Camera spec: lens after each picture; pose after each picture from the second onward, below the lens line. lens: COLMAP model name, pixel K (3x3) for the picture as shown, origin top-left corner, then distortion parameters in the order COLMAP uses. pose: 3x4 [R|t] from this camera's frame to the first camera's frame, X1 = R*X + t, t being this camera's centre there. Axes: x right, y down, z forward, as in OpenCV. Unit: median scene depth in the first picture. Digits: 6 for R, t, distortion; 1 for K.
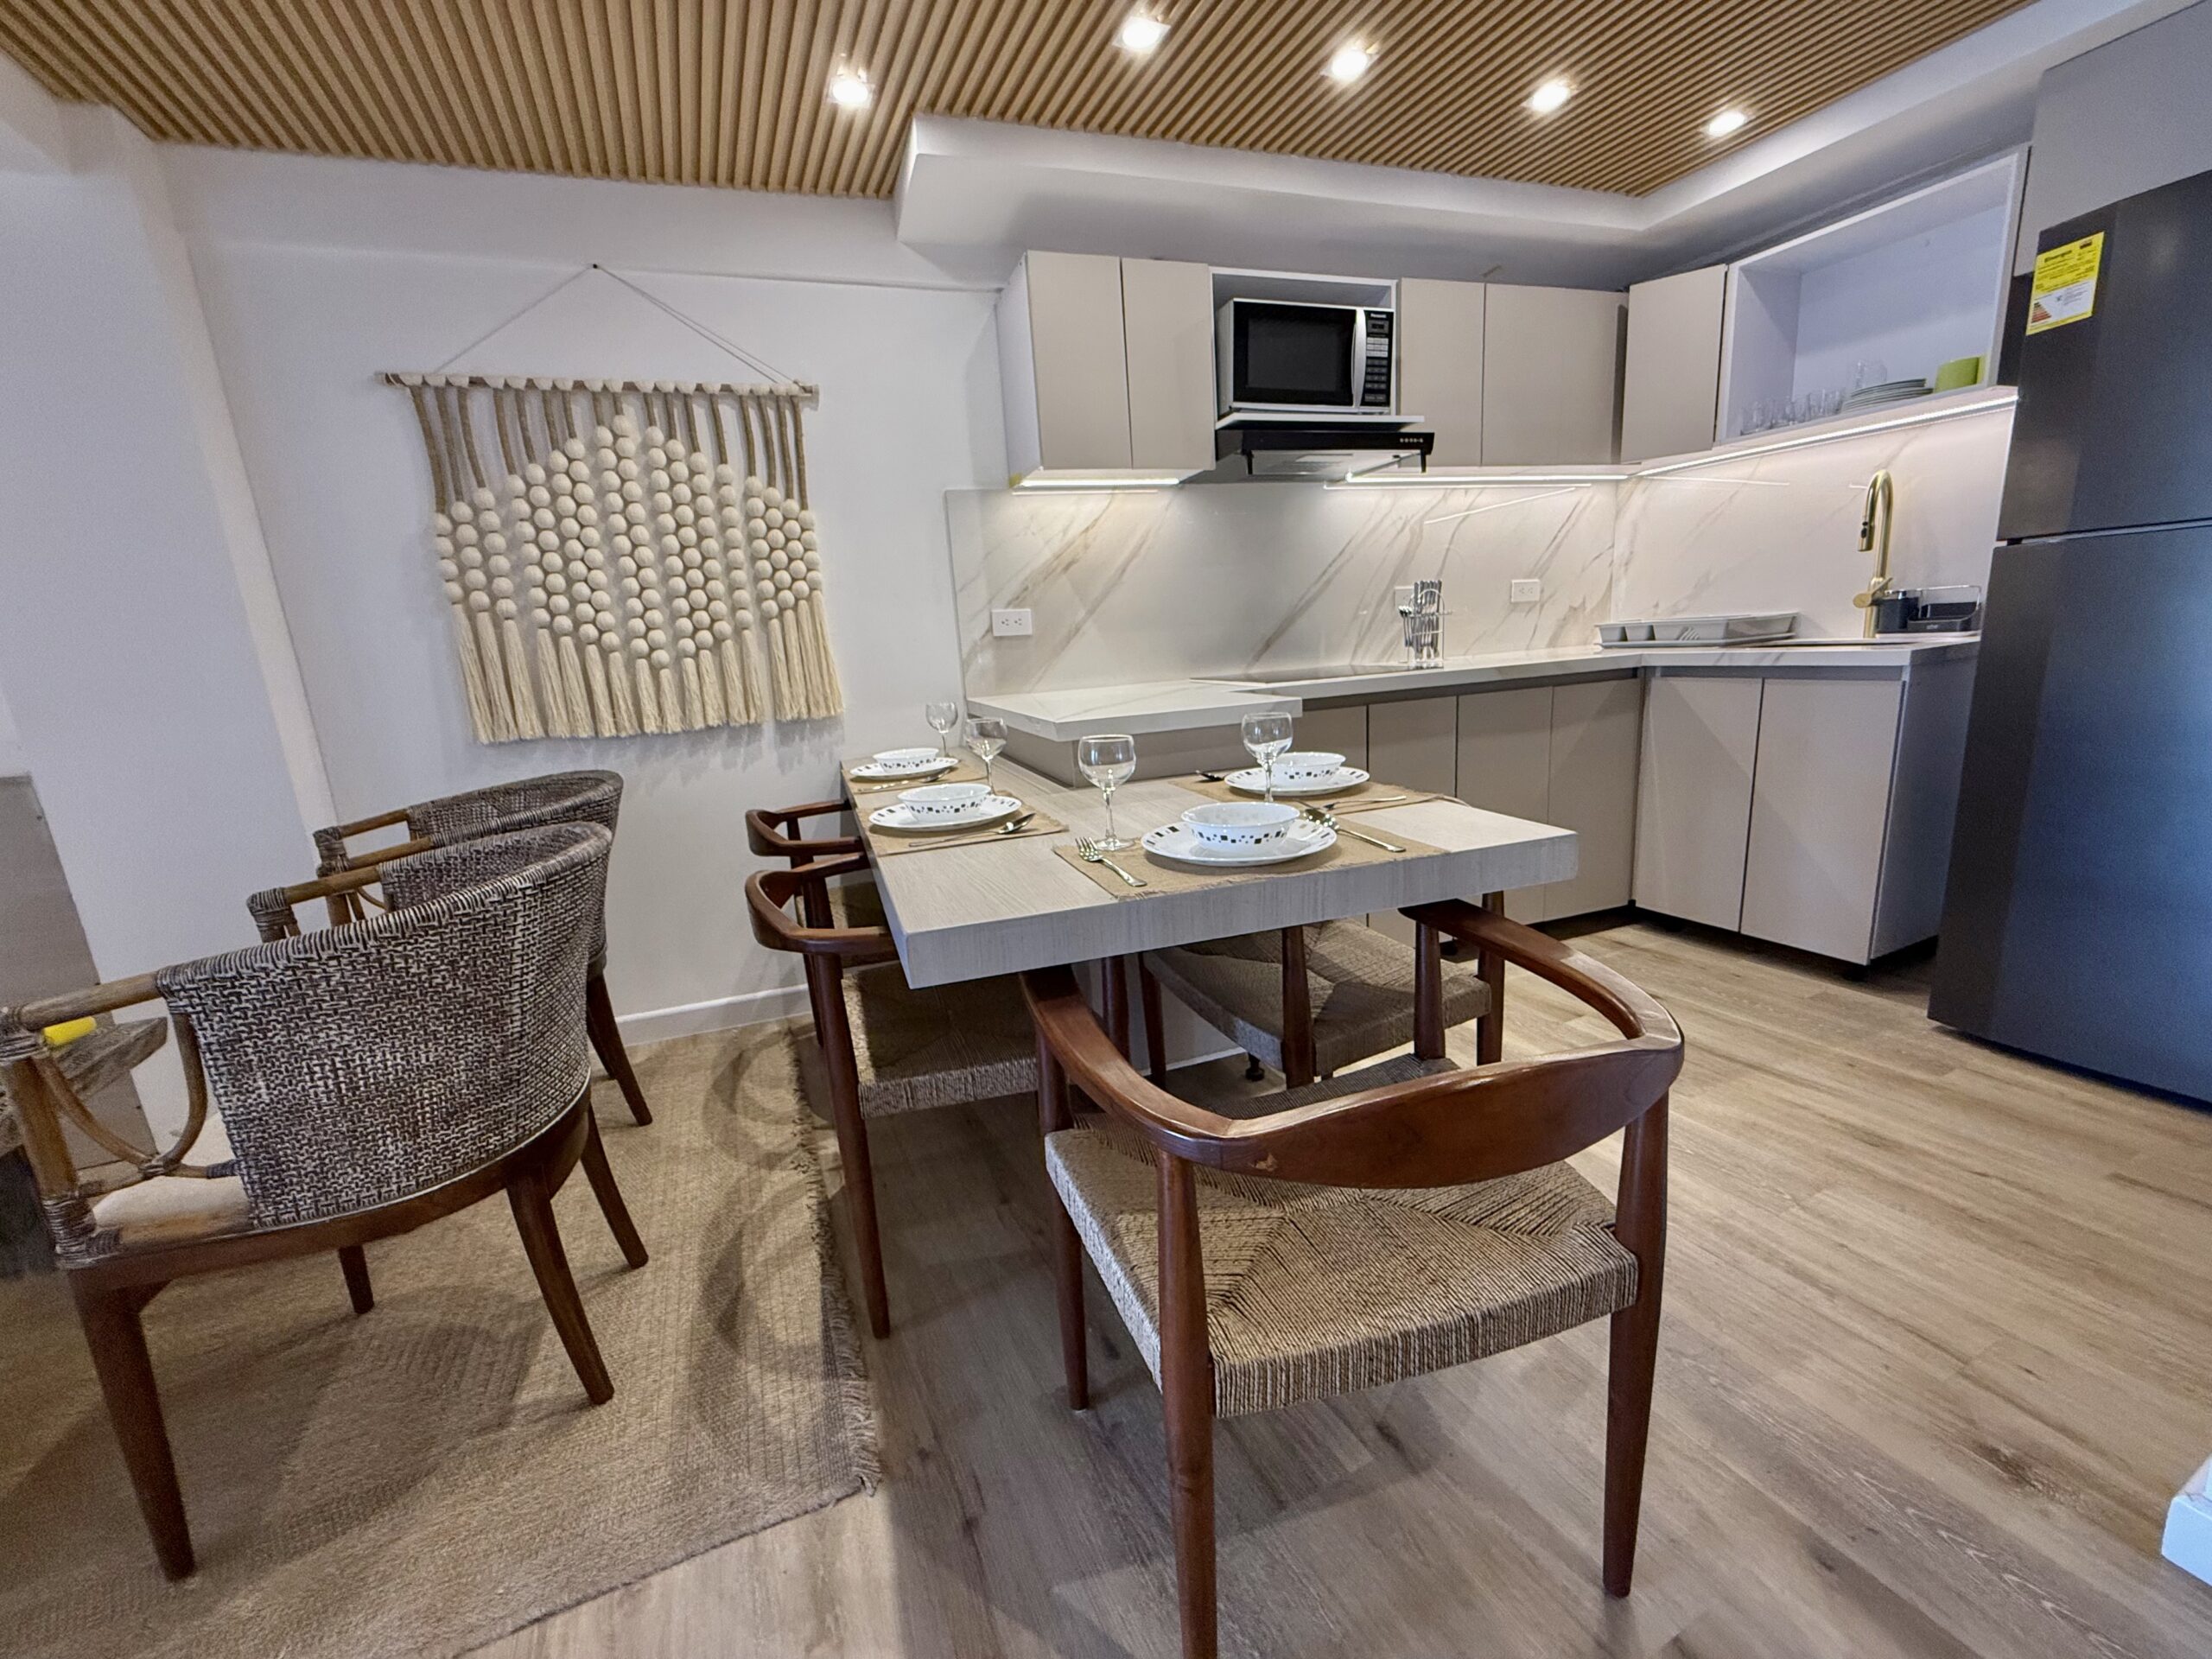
lens RADIAL K [[880.2, 0, 1104.6], [0, 880.2, 830.5], [0, 0, 1]] dist [-0.001953, 0.000437]
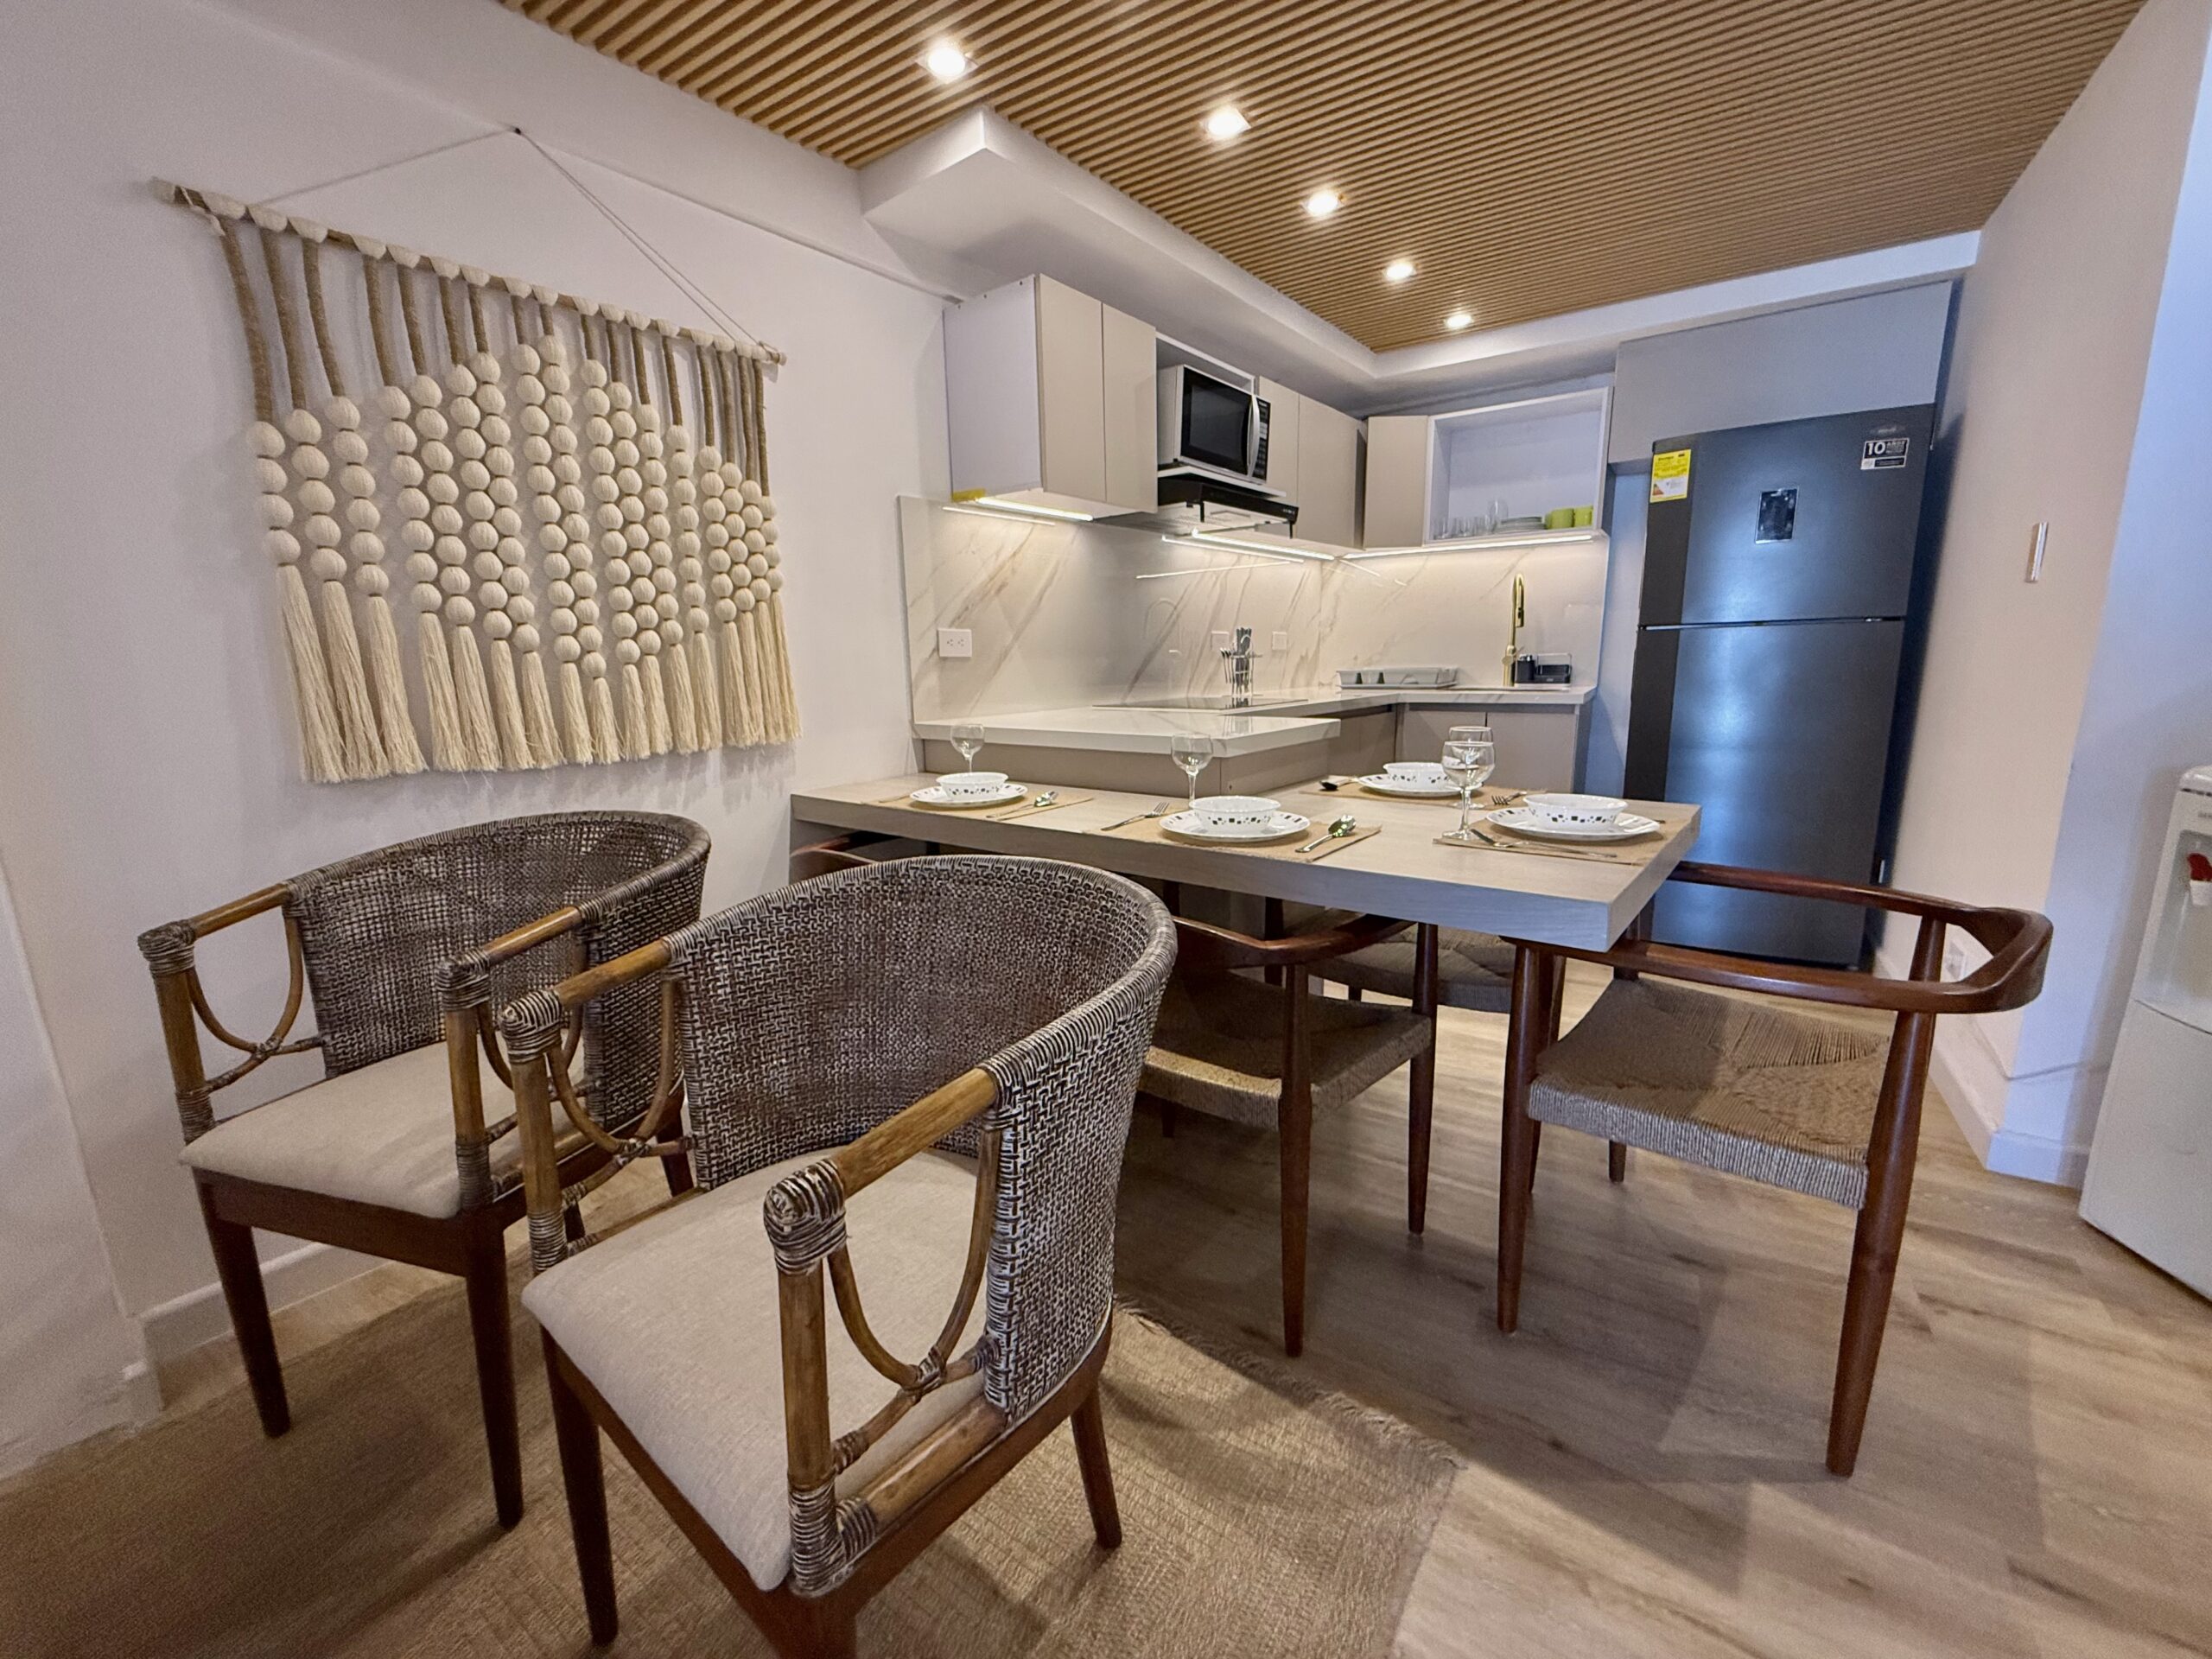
lens RADIAL K [[880.2, 0, 1104.6], [0, 880.2, 829.2], [0, 0, 1]] dist [-0.001953, 0.000437]
pose [[0.846615, -0.056169, 0.529233, -0.539909], [0.081584, 0.996359, -0.024764, -0.000702], [-0.525915, 0.064143, 0.848115, 0.142199]]
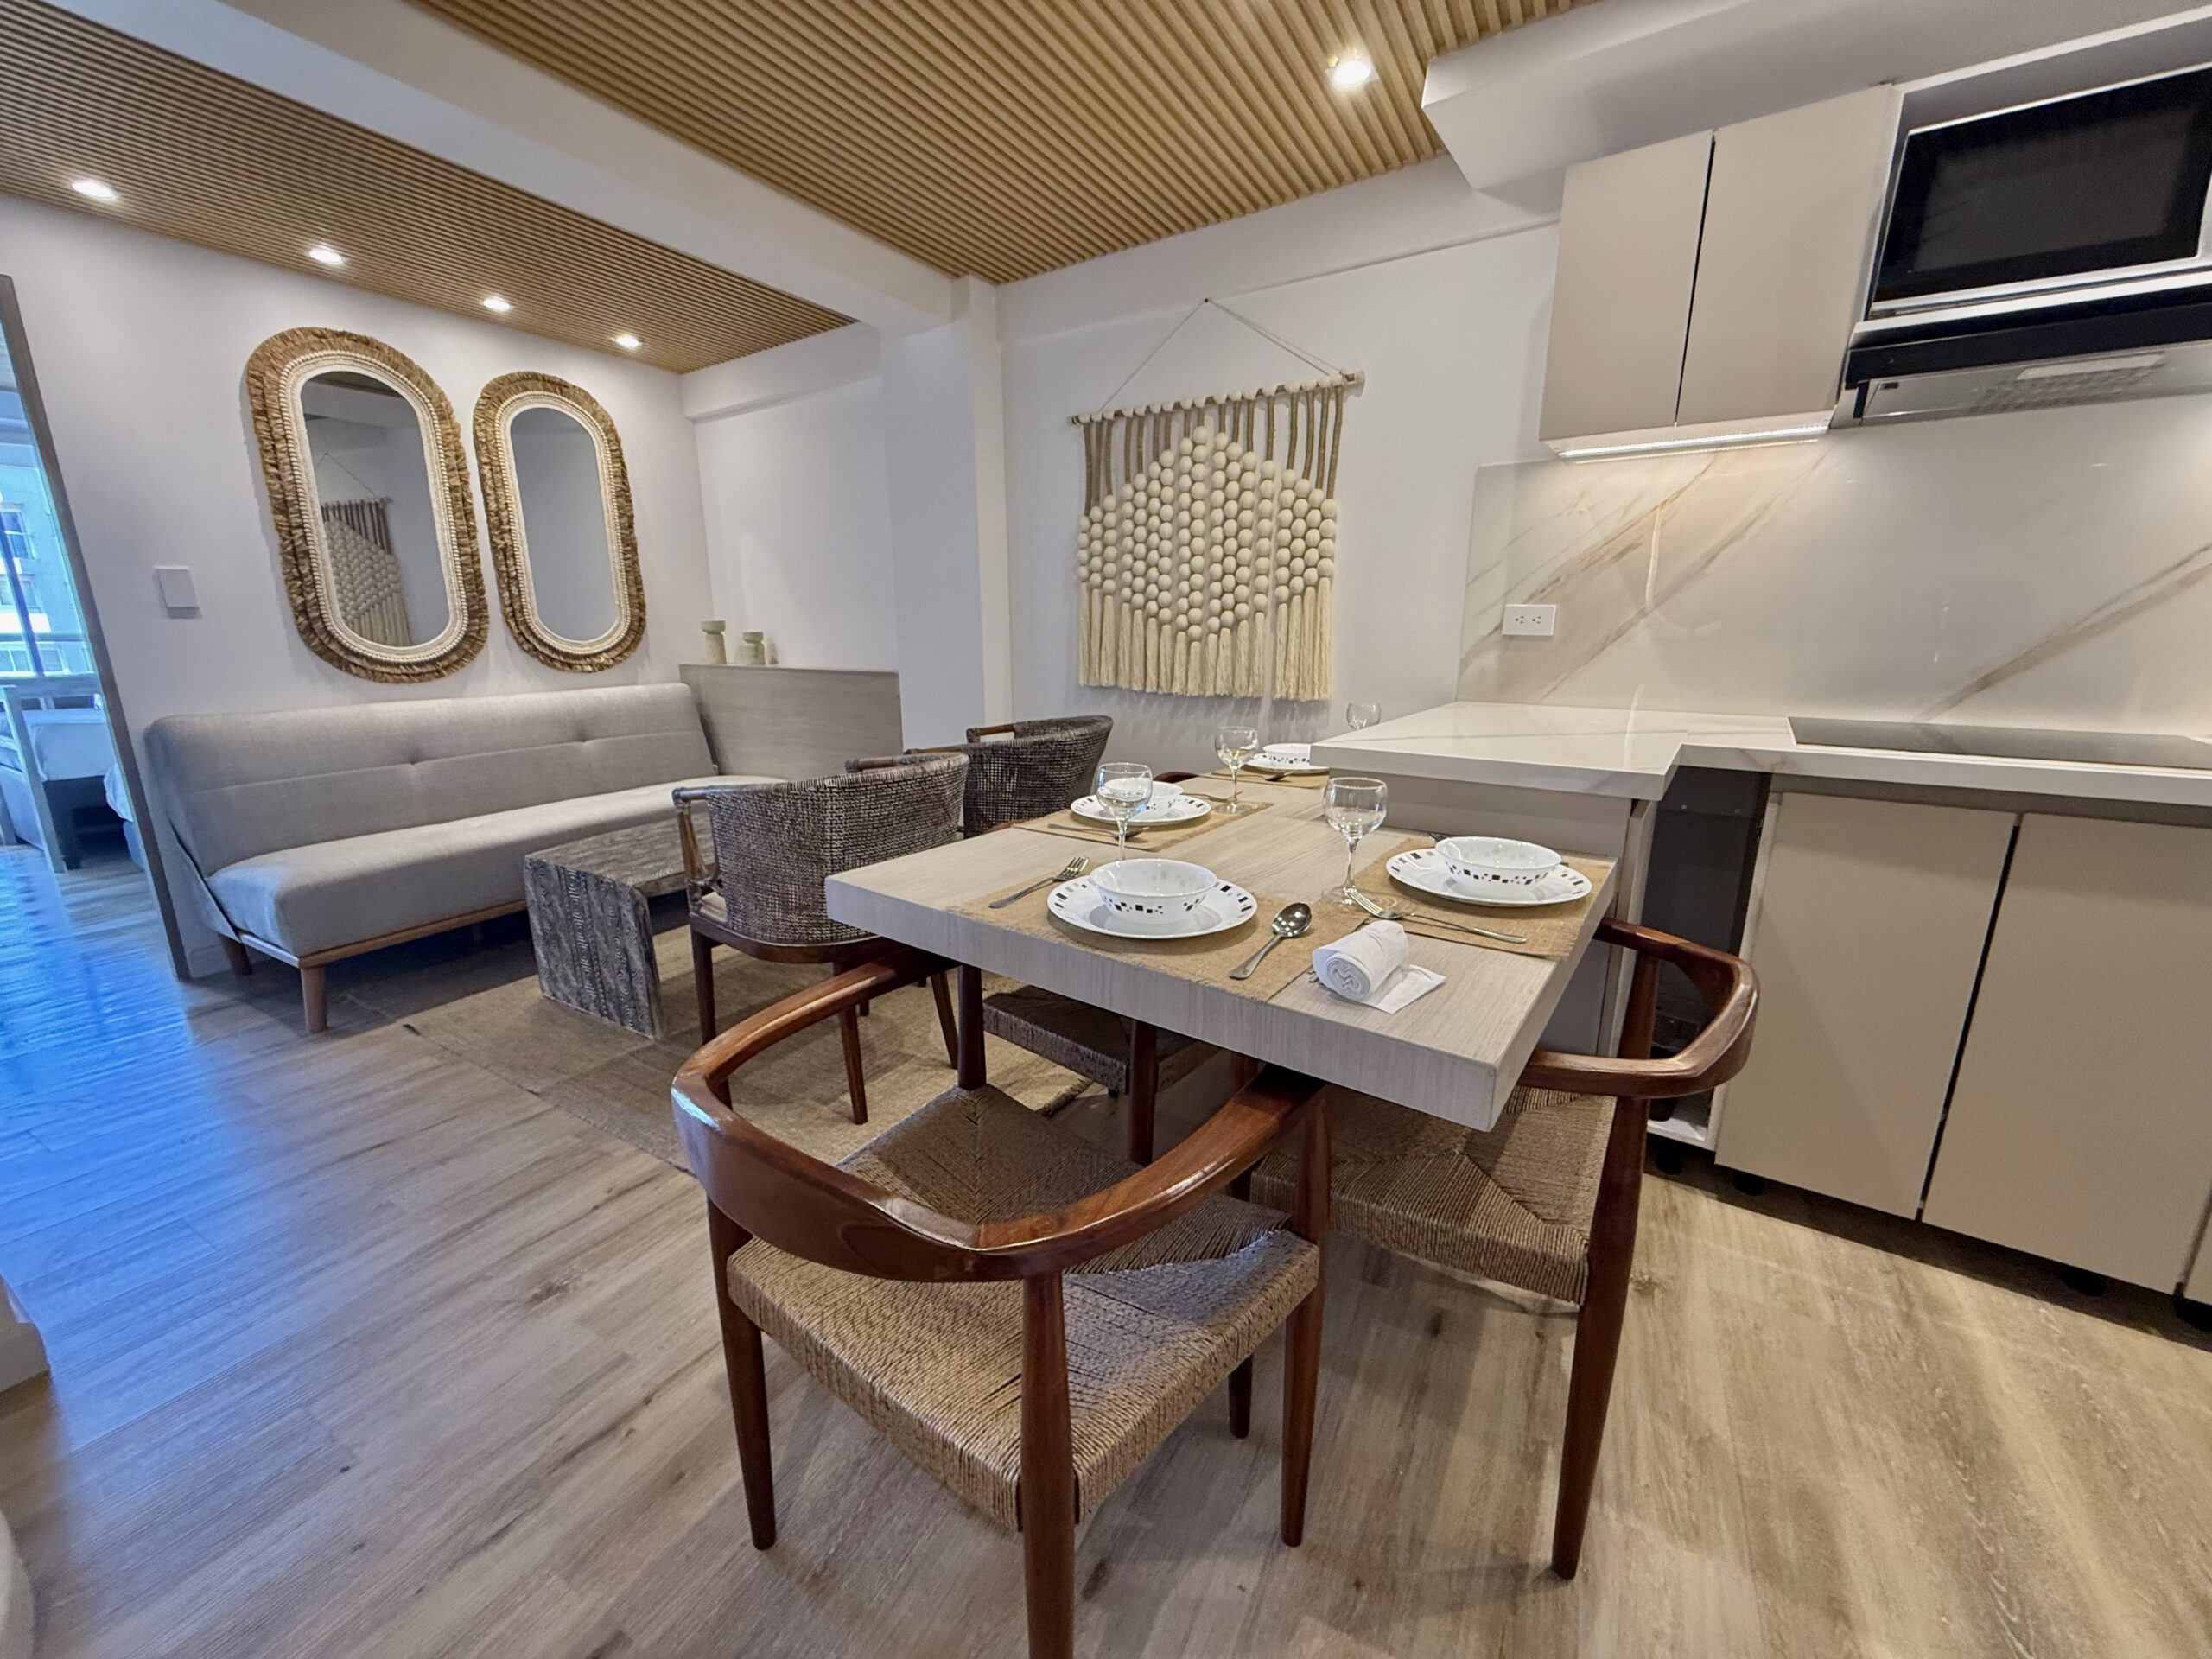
lens RADIAL K [[880.2, 0, 1101.9], [0, 880.2, 829.0], [0, 0, 1]] dist [-0.001953, 0.000437]
pose [[0.580443, 0.252068, -0.774305, 0.407116], [-0.210297, 0.965028, 0.156512, -0.099132], [0.786677, 0.071988, 0.613153, 0.192801]]
